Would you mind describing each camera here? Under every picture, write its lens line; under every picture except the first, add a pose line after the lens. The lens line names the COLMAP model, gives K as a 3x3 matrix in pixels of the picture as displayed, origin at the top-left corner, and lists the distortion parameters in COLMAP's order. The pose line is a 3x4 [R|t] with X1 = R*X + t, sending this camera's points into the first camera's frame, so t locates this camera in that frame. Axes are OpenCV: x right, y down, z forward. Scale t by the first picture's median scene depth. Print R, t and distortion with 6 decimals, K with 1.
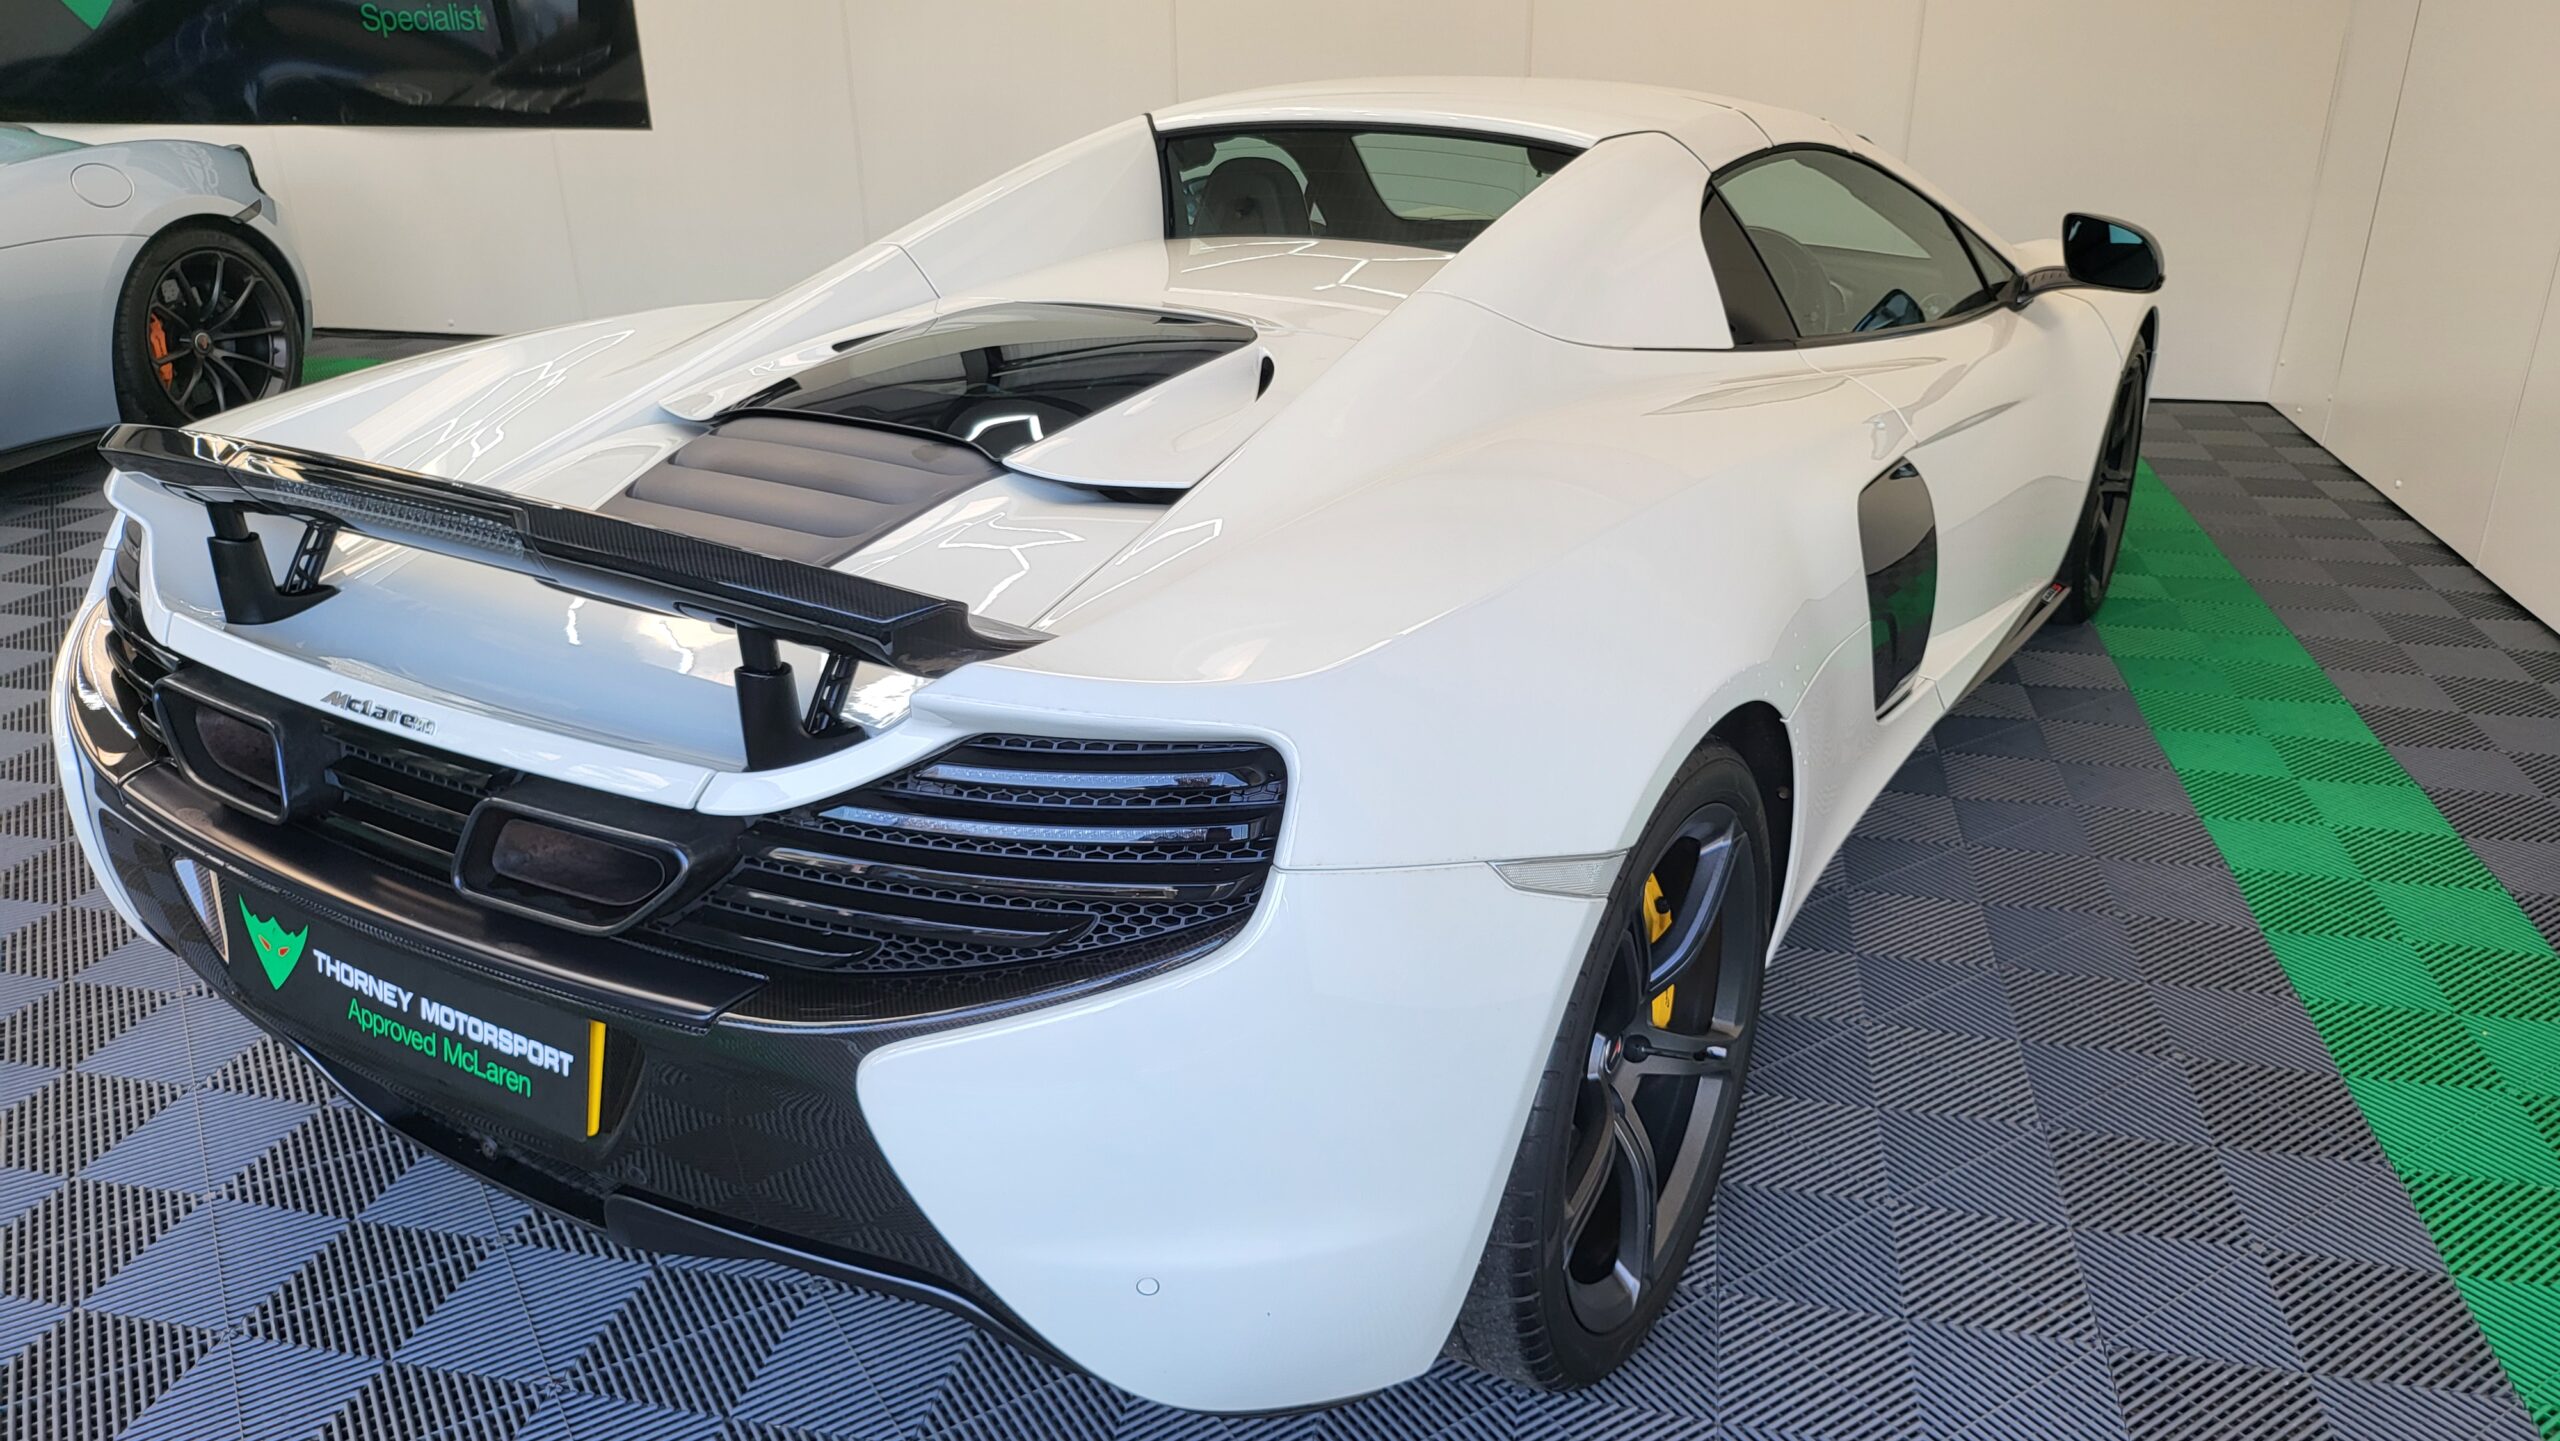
lens RADIAL K [[1818.4, 0, 1274.5], [0, 1818.4, 717.4], [0, 0, 1]] dist [0.024203, -0.006816]
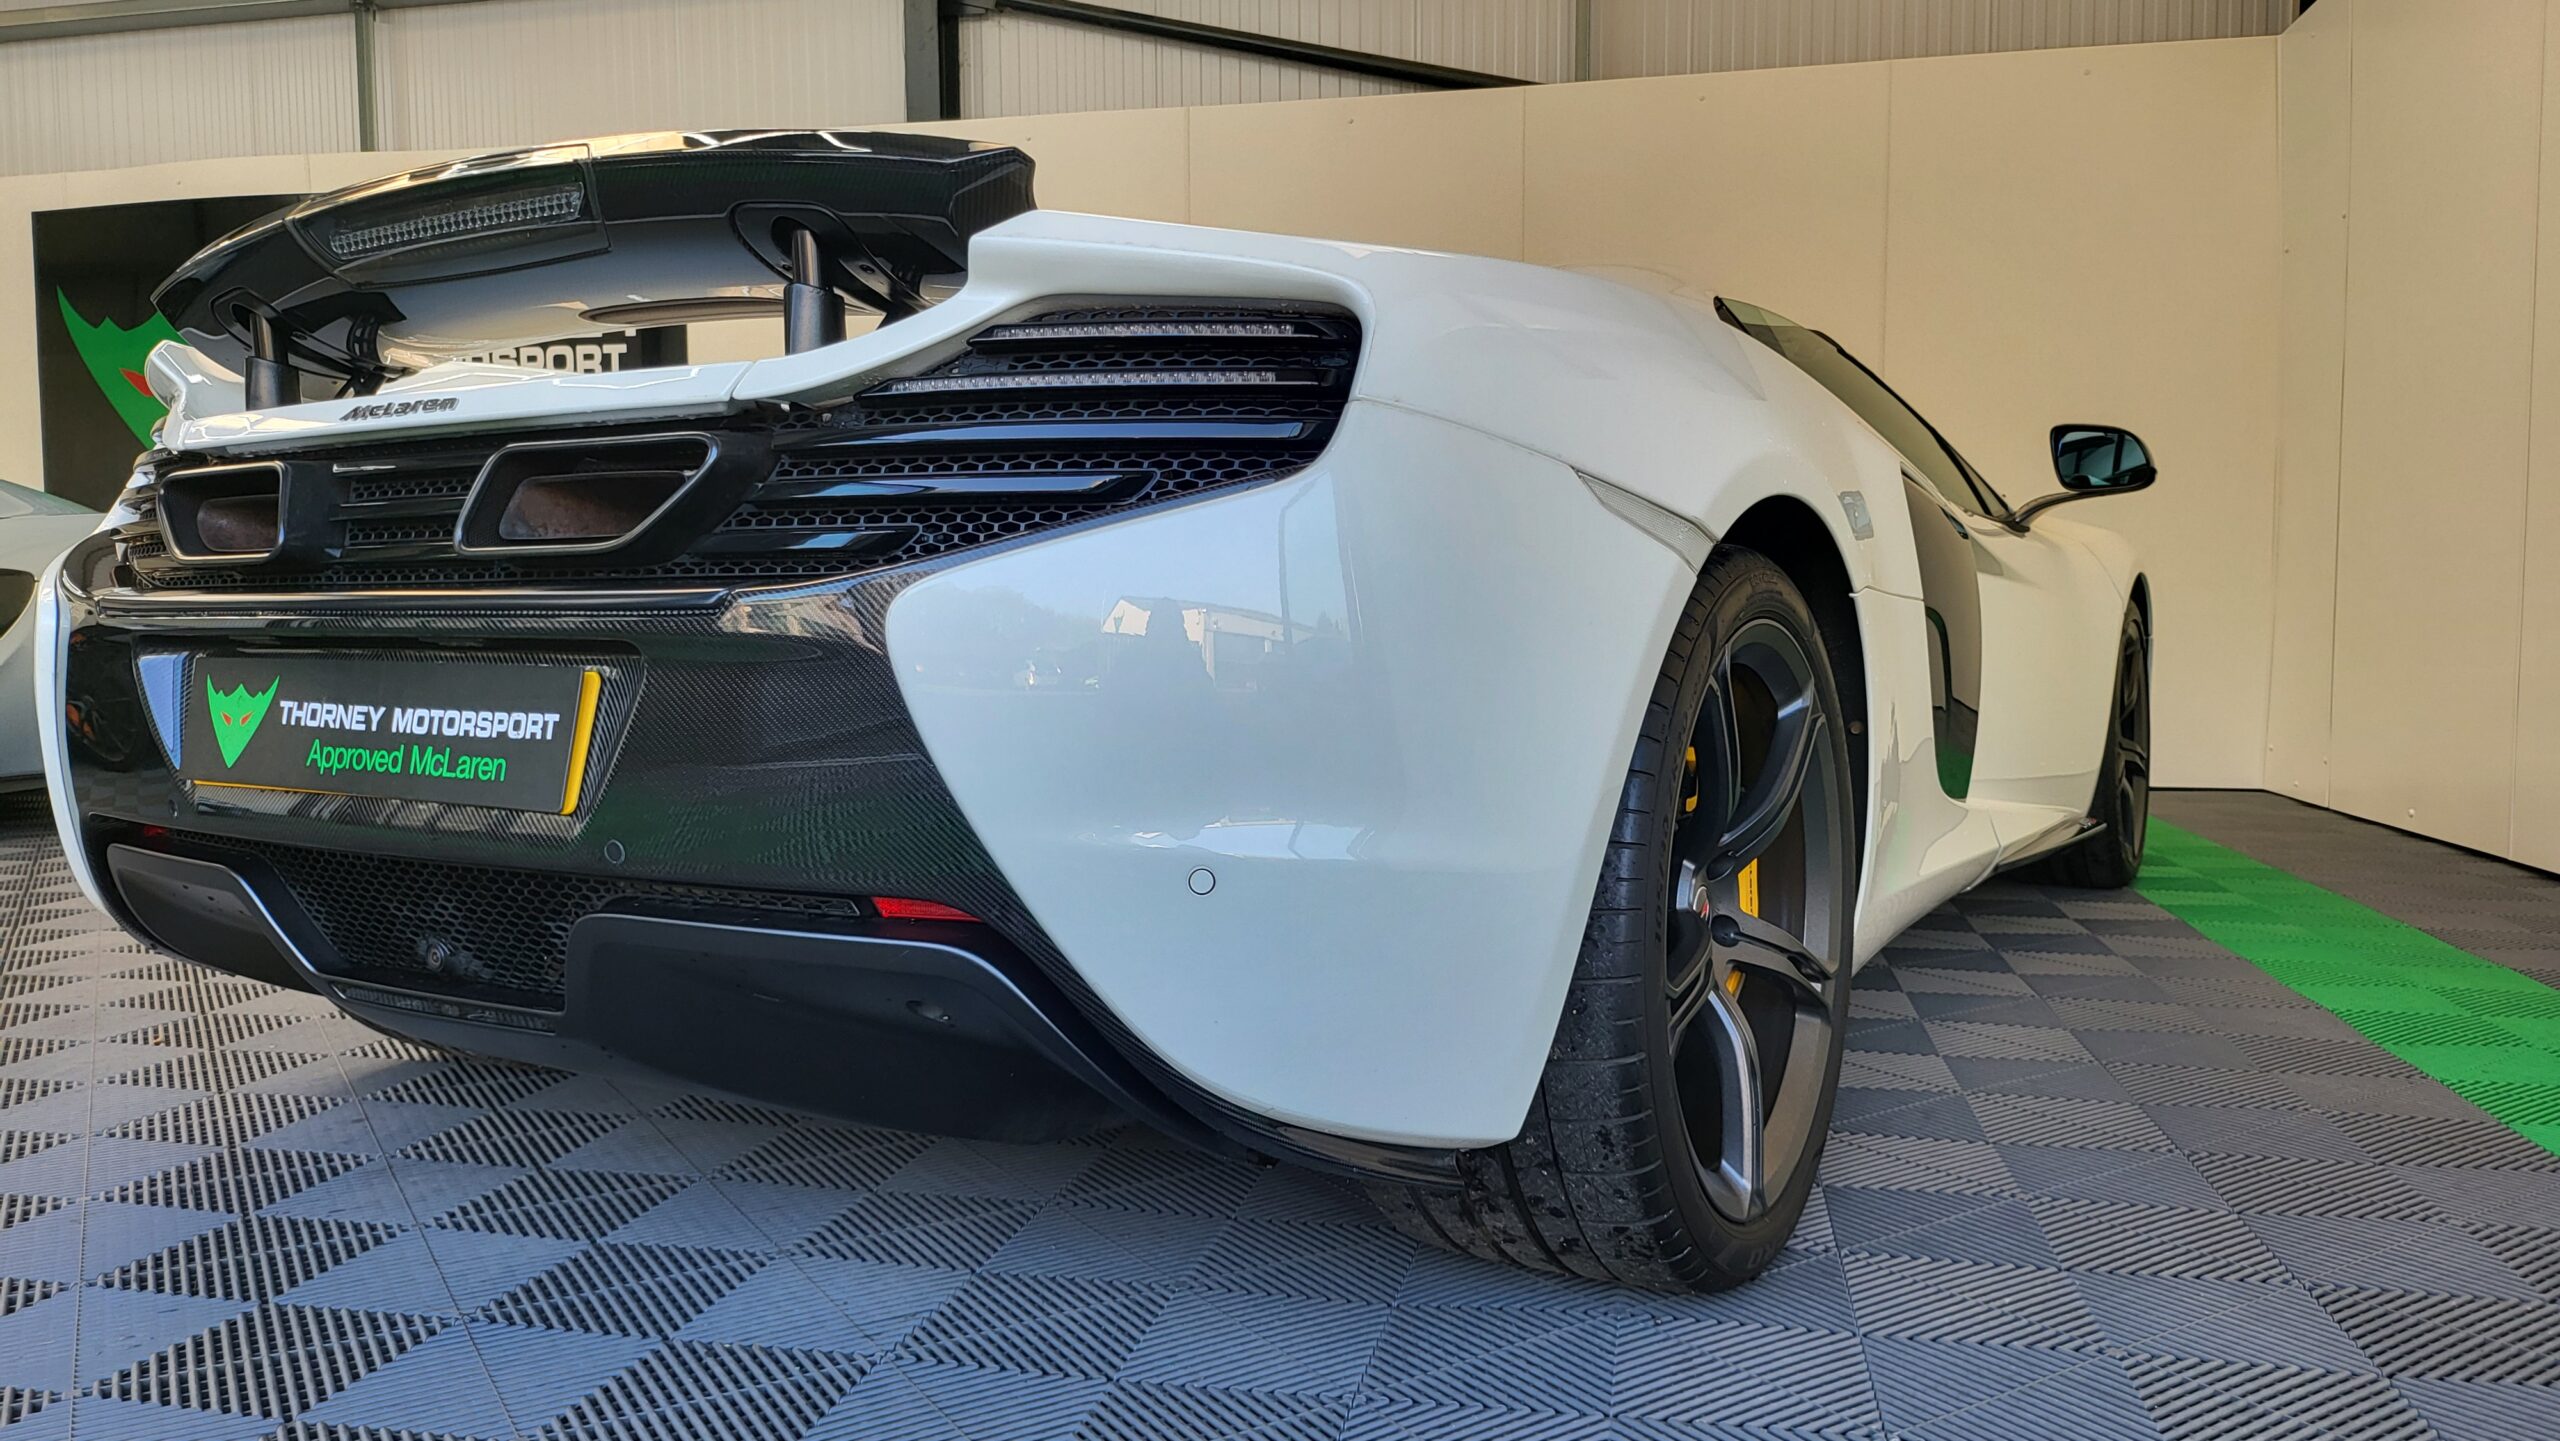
lens RADIAL K [[1818.4, 0, 1274.5], [0, 1818.4, 717.4], [0, 0, 1]] dist [0.024203, -0.006816]
pose [[0.999946, 0.007520, 0.007199, -0.036056], [-0.004743, 0.944662, -0.328012, 0.440629], [-0.009267, 0.327960, 0.944646, 0.137575]]
